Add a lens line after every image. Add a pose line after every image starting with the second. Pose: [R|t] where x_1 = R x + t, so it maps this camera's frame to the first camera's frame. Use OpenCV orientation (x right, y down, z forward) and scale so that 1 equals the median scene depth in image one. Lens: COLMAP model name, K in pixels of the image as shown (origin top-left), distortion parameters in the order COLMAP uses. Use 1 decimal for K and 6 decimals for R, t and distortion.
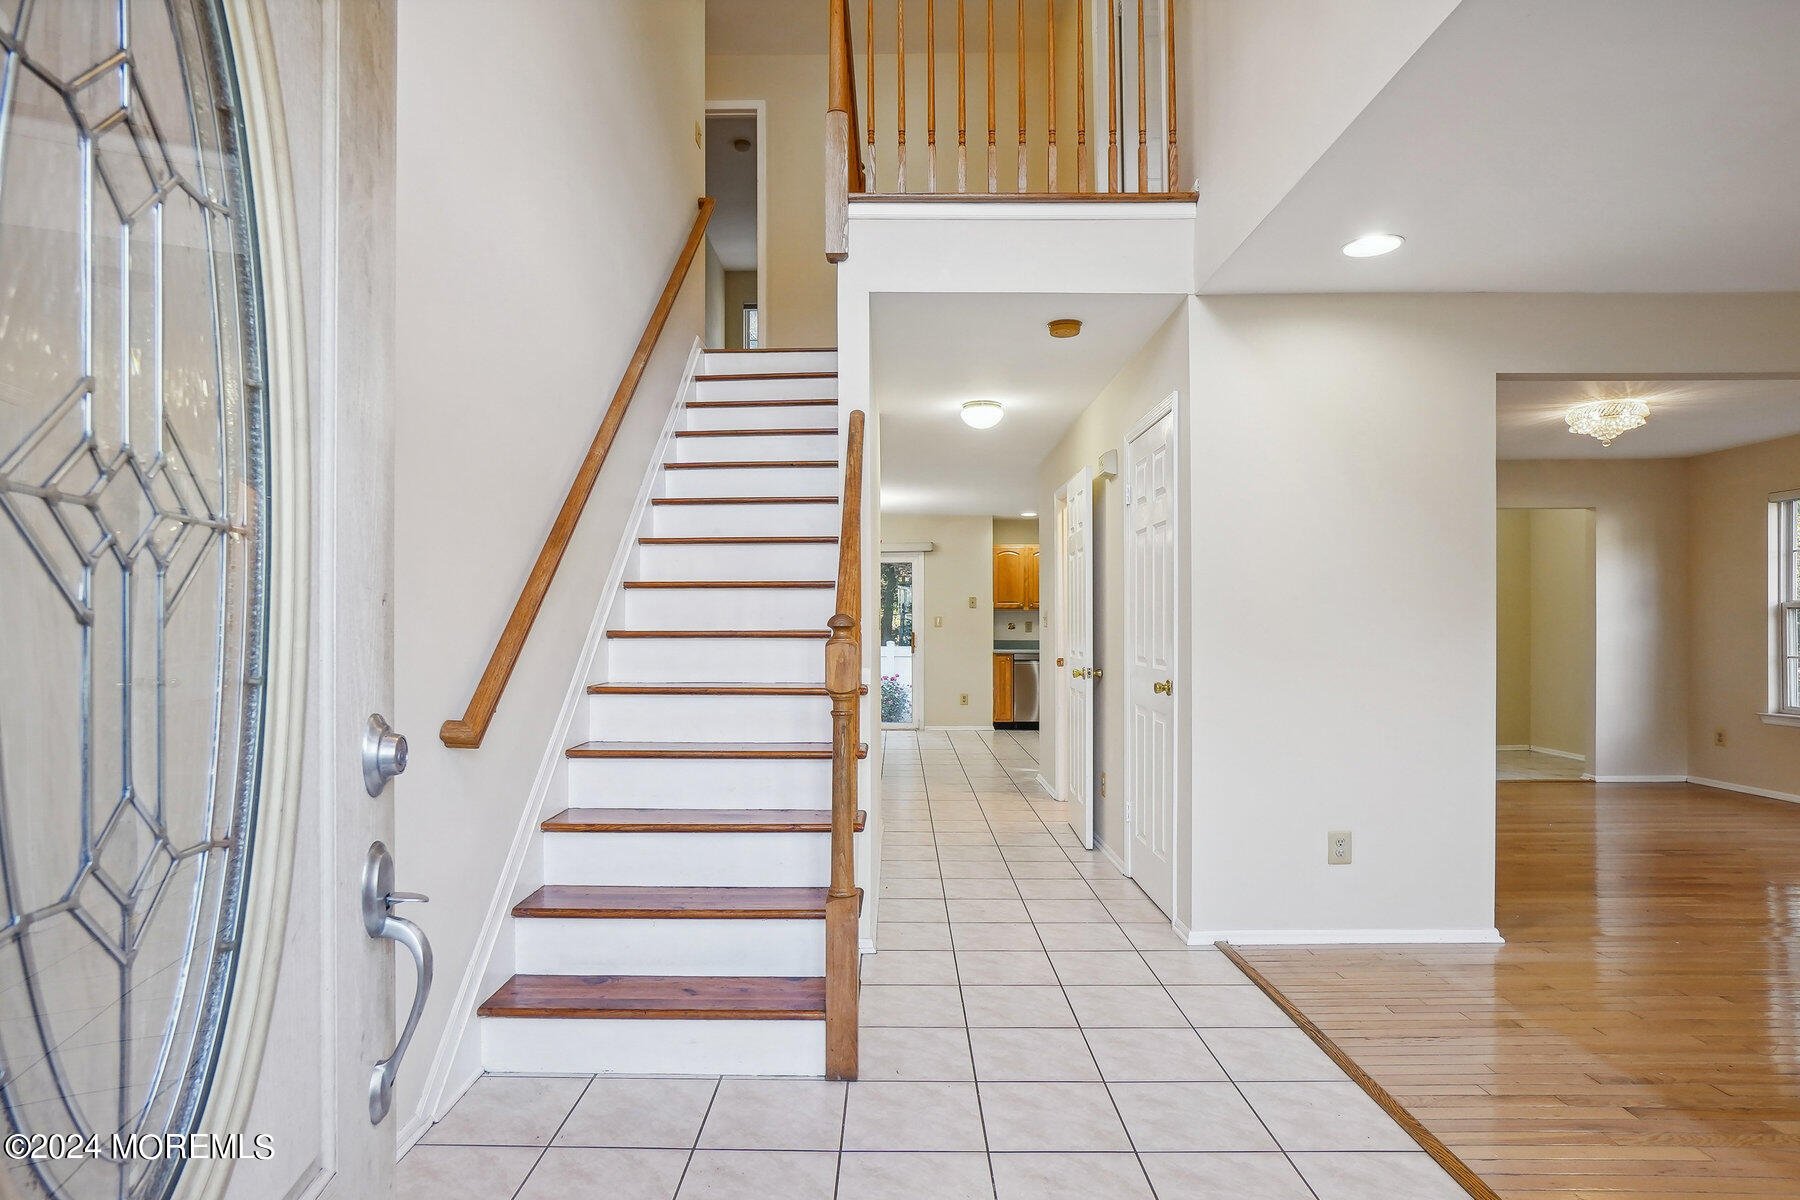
lens RADIAL K [[926.4, 0, 889.5], [0, 926.4, 633.8], [0, 0, 1]] dist [-0.002461, -0.000757]
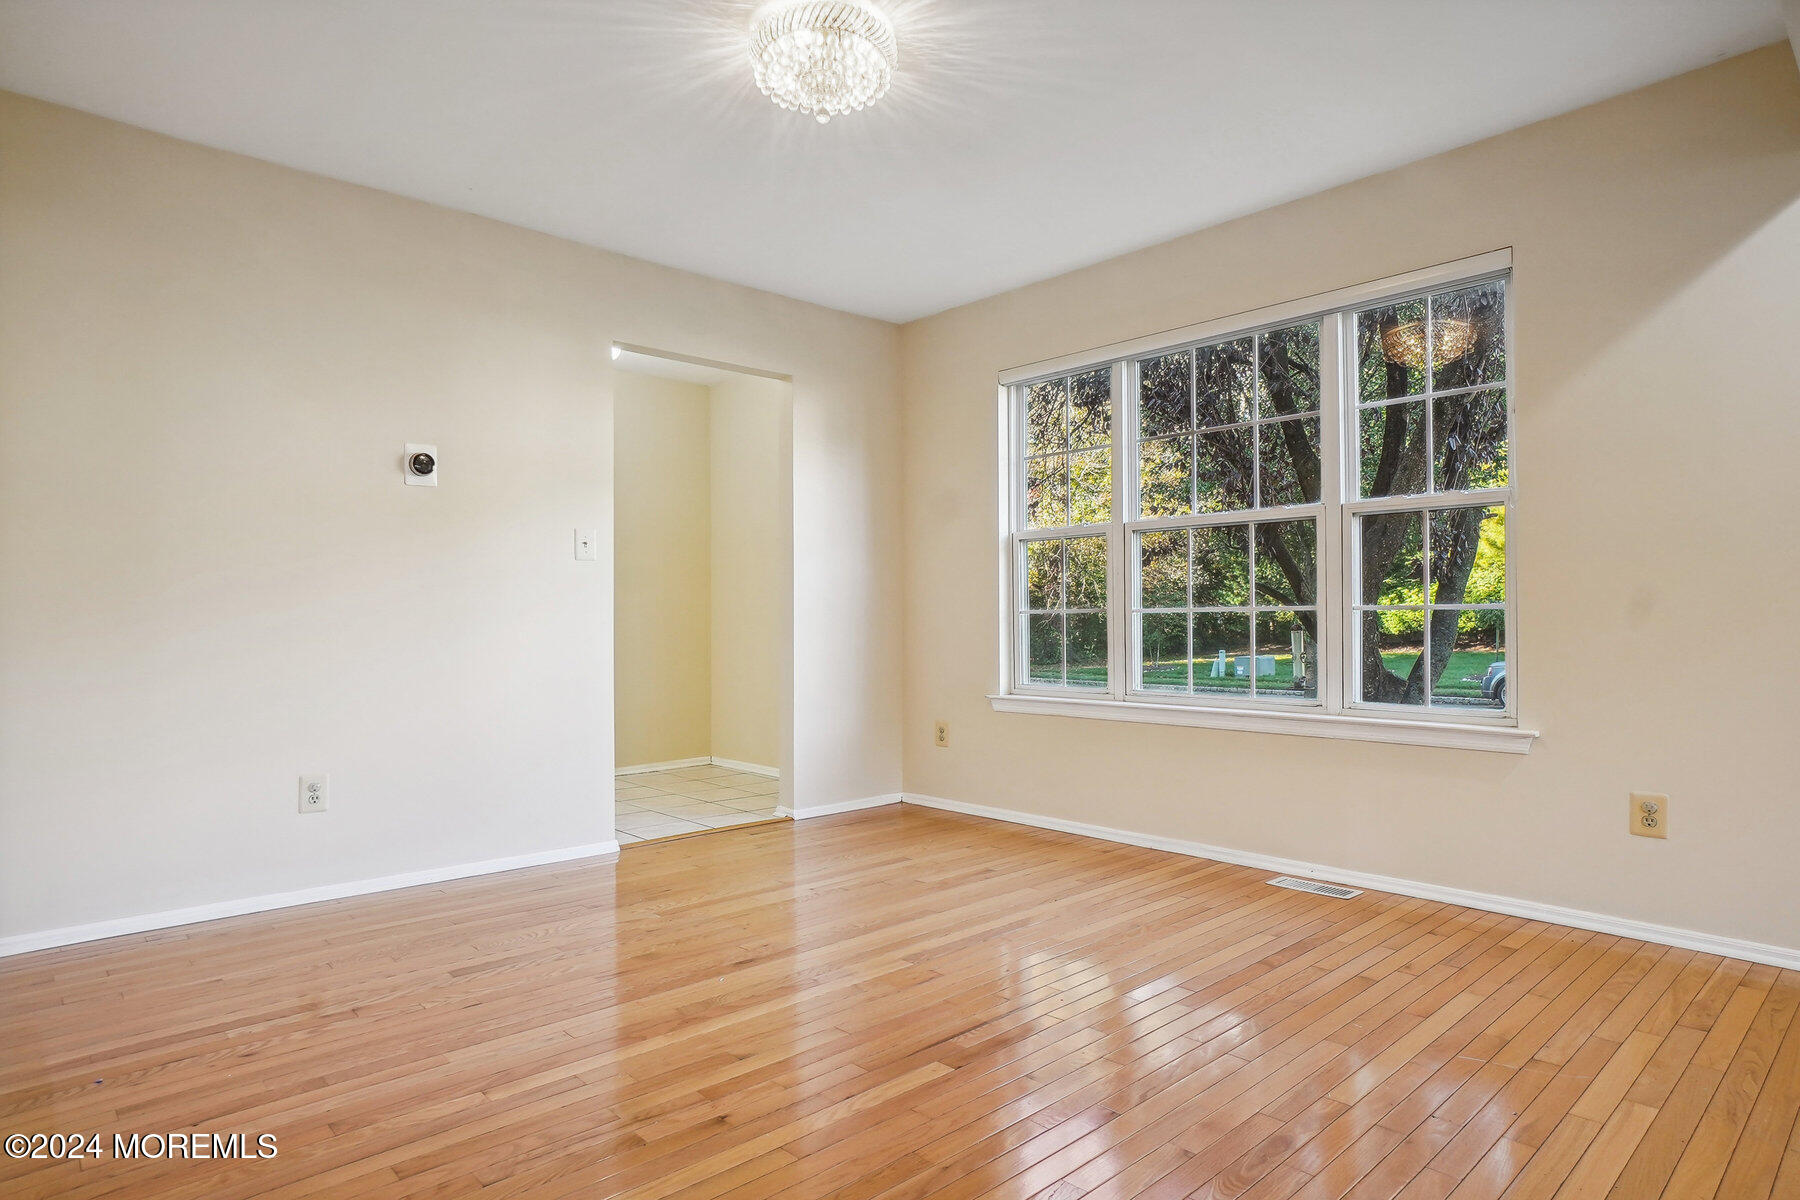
lens RADIAL K [[1012.1, 0, 898.0], [0, 1012.1, 614.9], [0, 0, 1]] dist [-0.000085, -0.000319]
pose [[0.726325, 0.002229, 0.687347, 0.354357], [-0.001612, 0.999998, -0.001540, 0.025964], [-0.687349, 0.000010, 0.726327, 0.467052]]
